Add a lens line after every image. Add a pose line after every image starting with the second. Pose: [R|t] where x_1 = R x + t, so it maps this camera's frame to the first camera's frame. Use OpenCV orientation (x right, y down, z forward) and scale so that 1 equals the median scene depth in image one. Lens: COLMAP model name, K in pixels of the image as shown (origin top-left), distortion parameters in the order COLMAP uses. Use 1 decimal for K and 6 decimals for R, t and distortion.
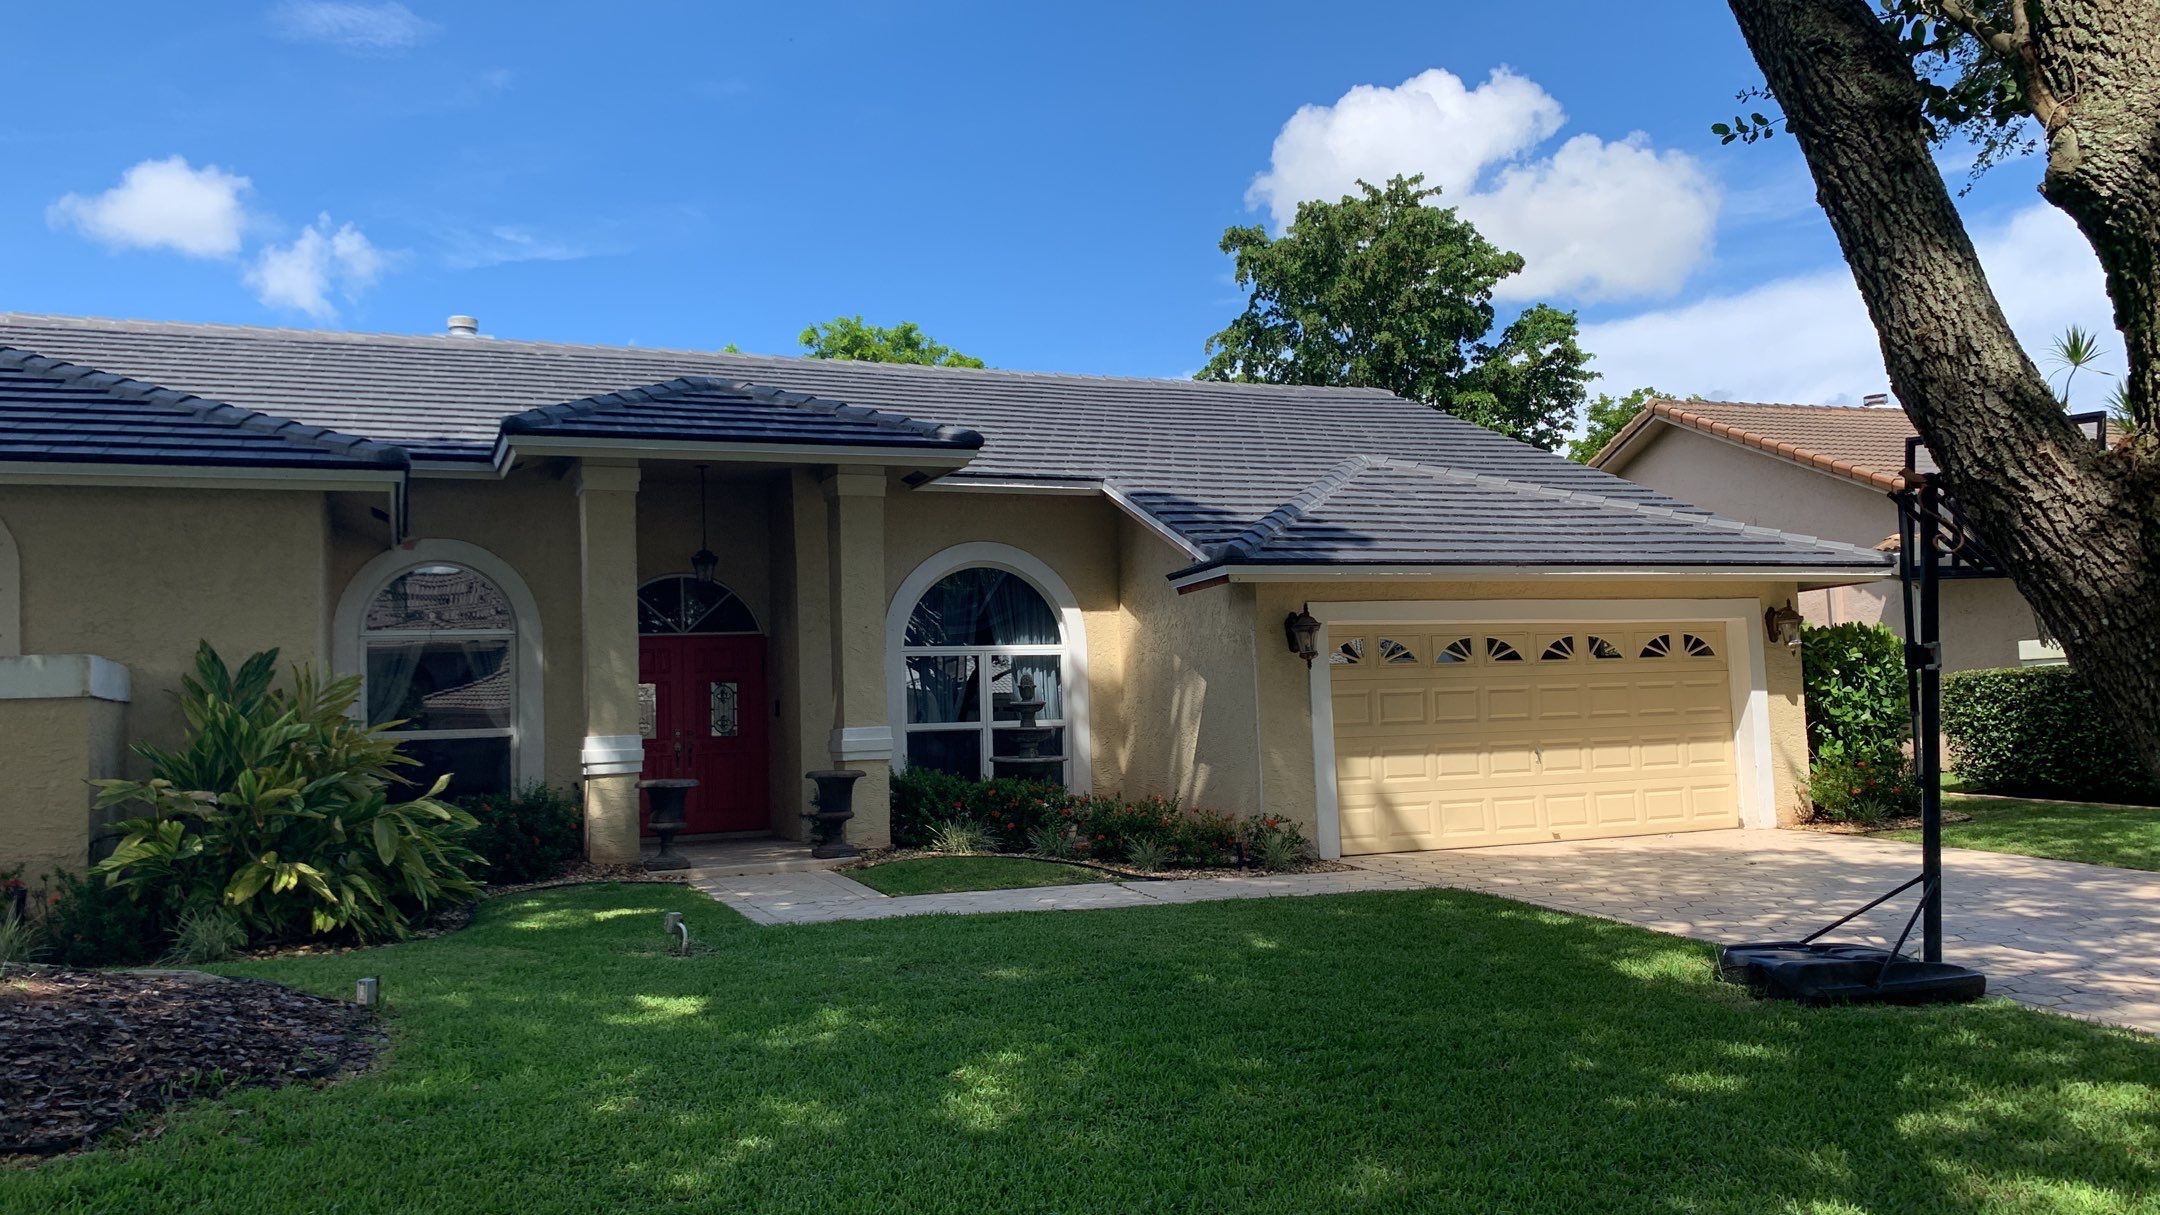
lens RADIAL K [[1722.0, 0, 1108.9], [0, 1722.0, 607.3], [0, 0, 1]] dist [0.003536, -0.007680]
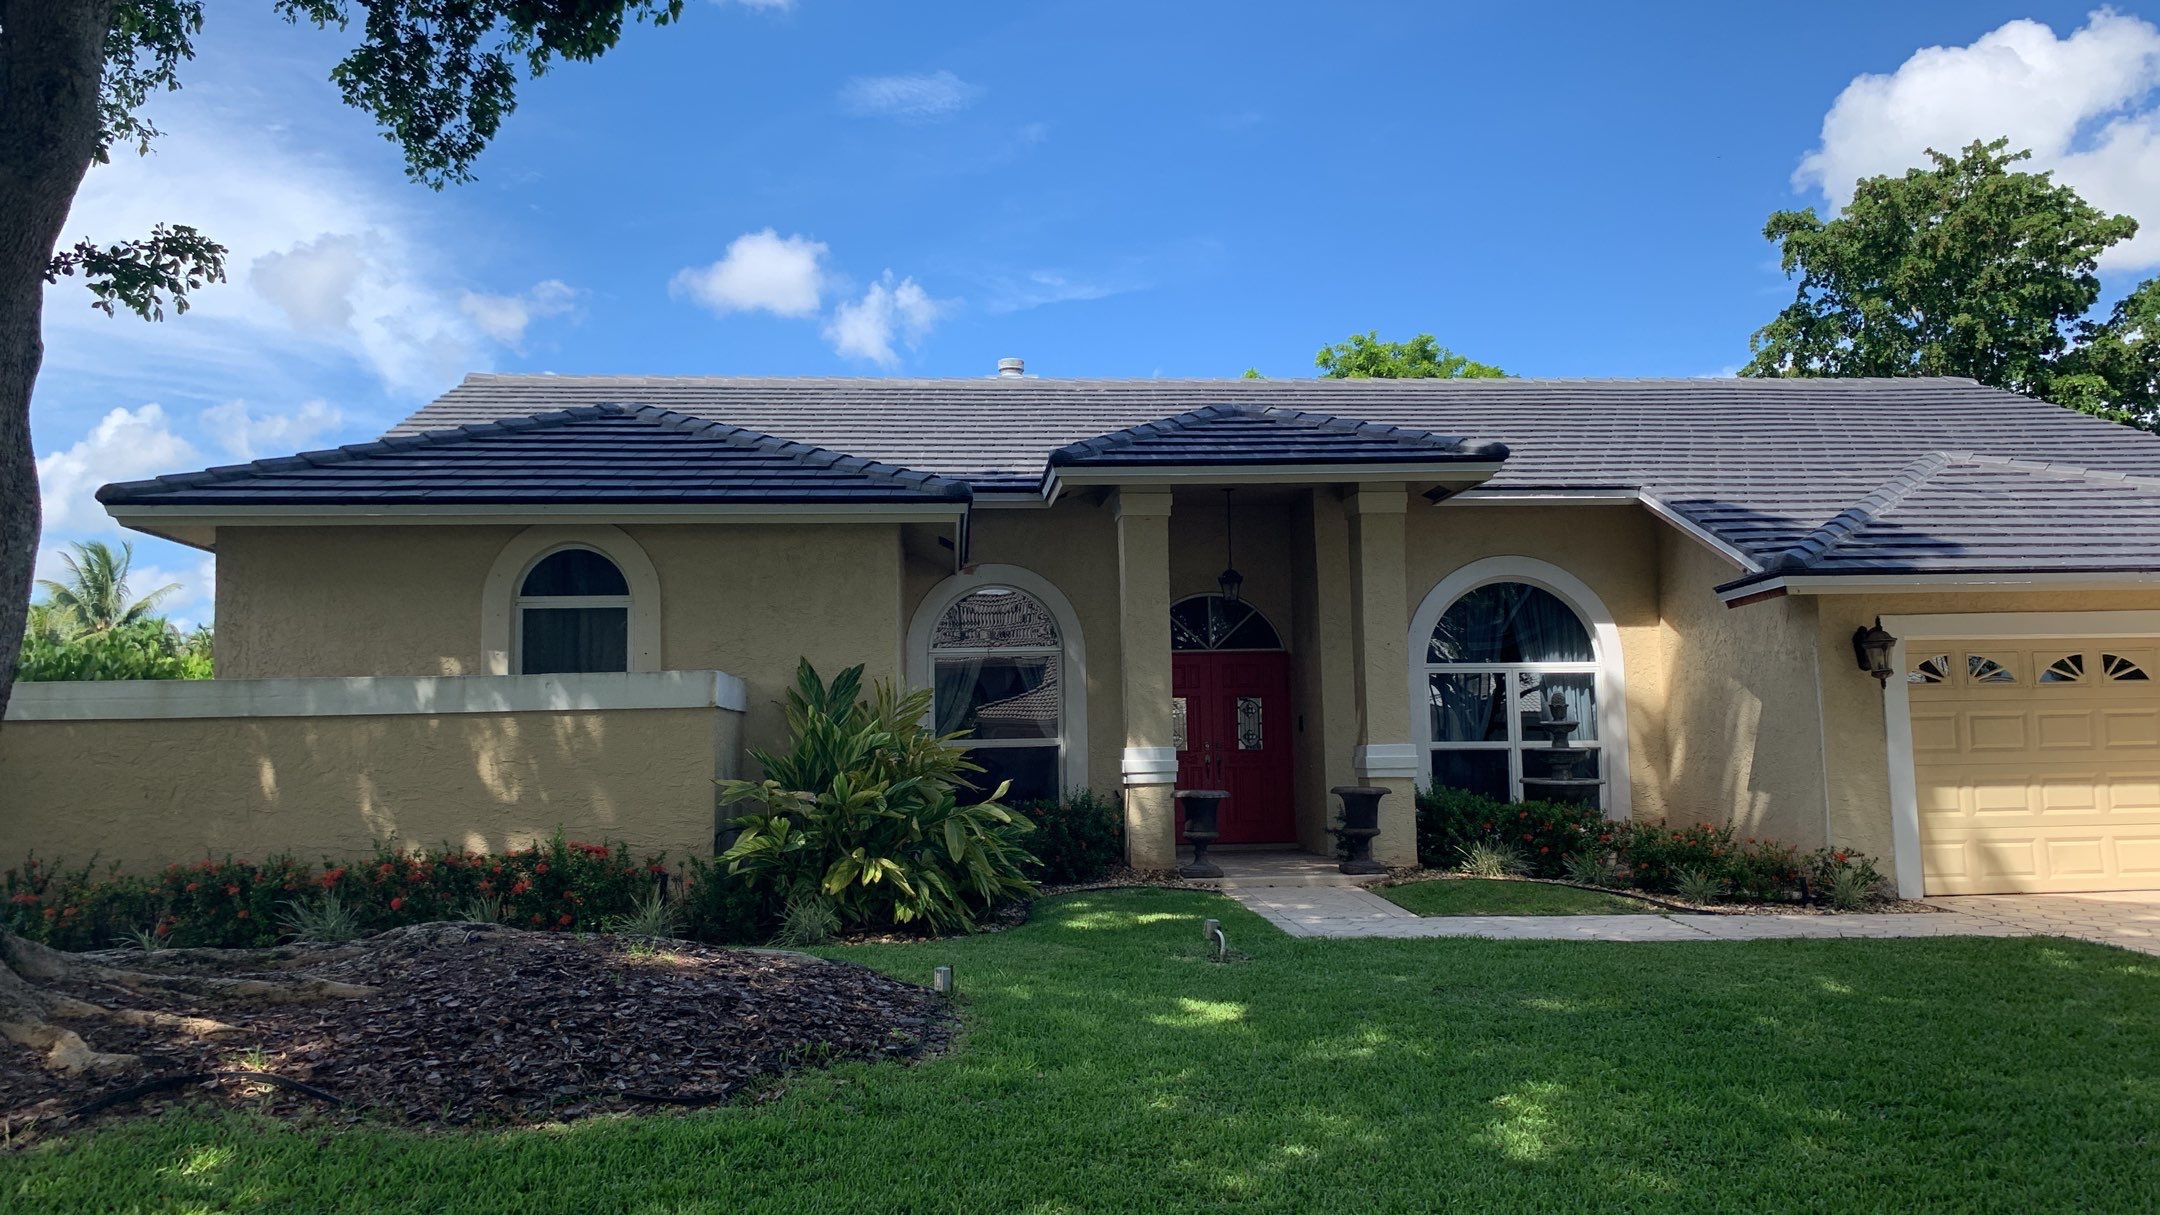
lens RADIAL K [[1712.2, 0, 1073.4], [0, 1712.2, 575.9], [0, 0, 1]] dist [0.064065, -0.105068]
pose [[0.949560, -0.015862, -0.313185, -0.003593], [0.007191, 0.999559, -0.028824, -0.000463], [0.313504, 0.025118, 0.949255, -0.007903]]
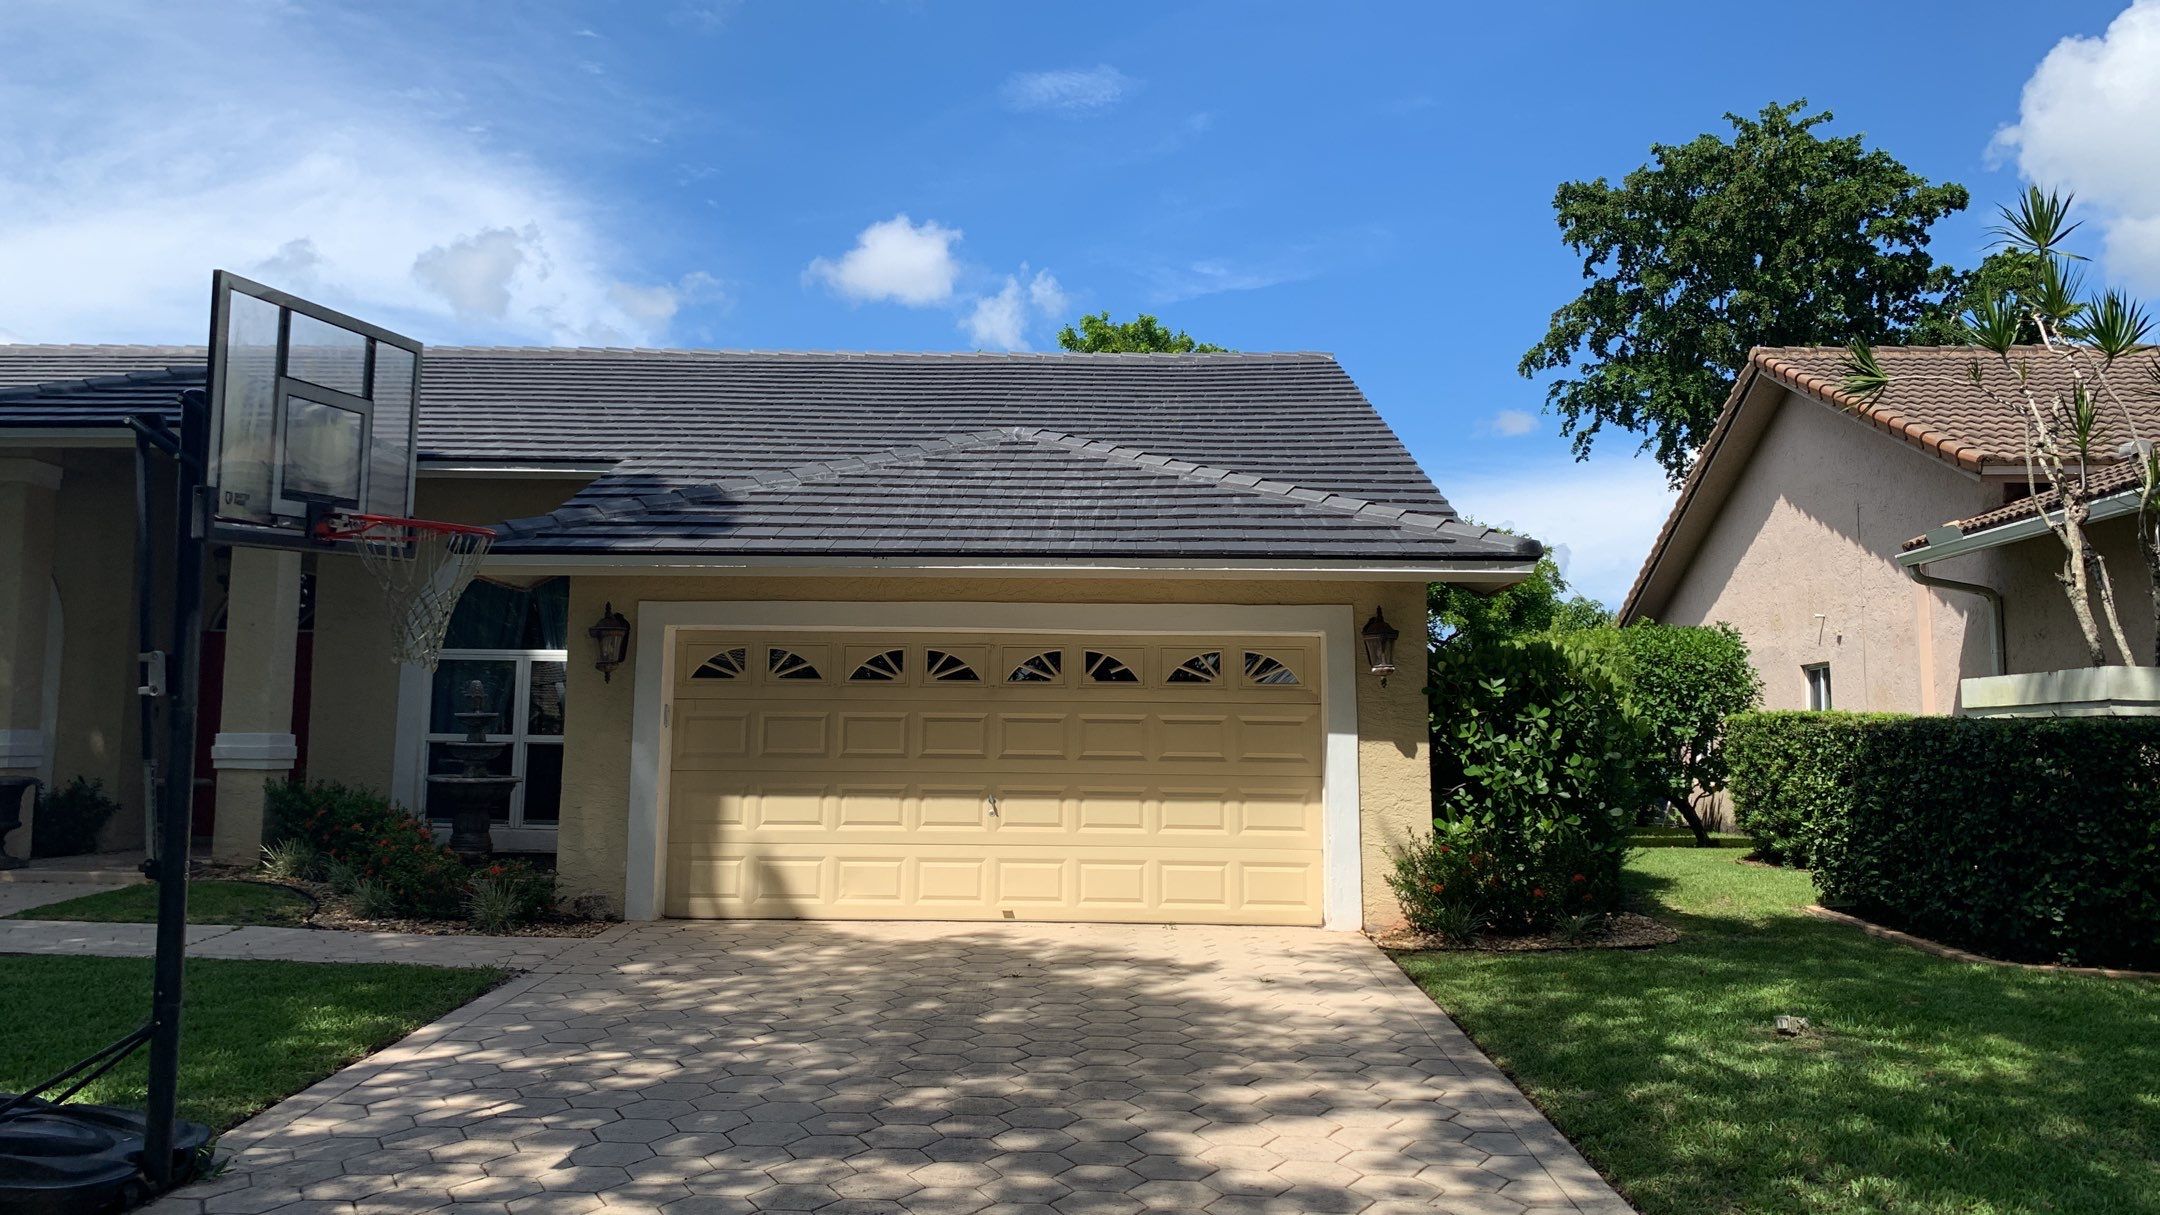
lens RADIAL K [[1690.3, 0, 1076.3], [0, 1690.3, 559.8], [0, 0, 1]] dist [0.121975, -0.270955]
pose [[0.904077, -0.000538, -0.427369, 0.630715], [-0.014536, 0.999382, -0.032007, 0.000314], [0.427123, 0.035148, 0.903510, 0.345037]]
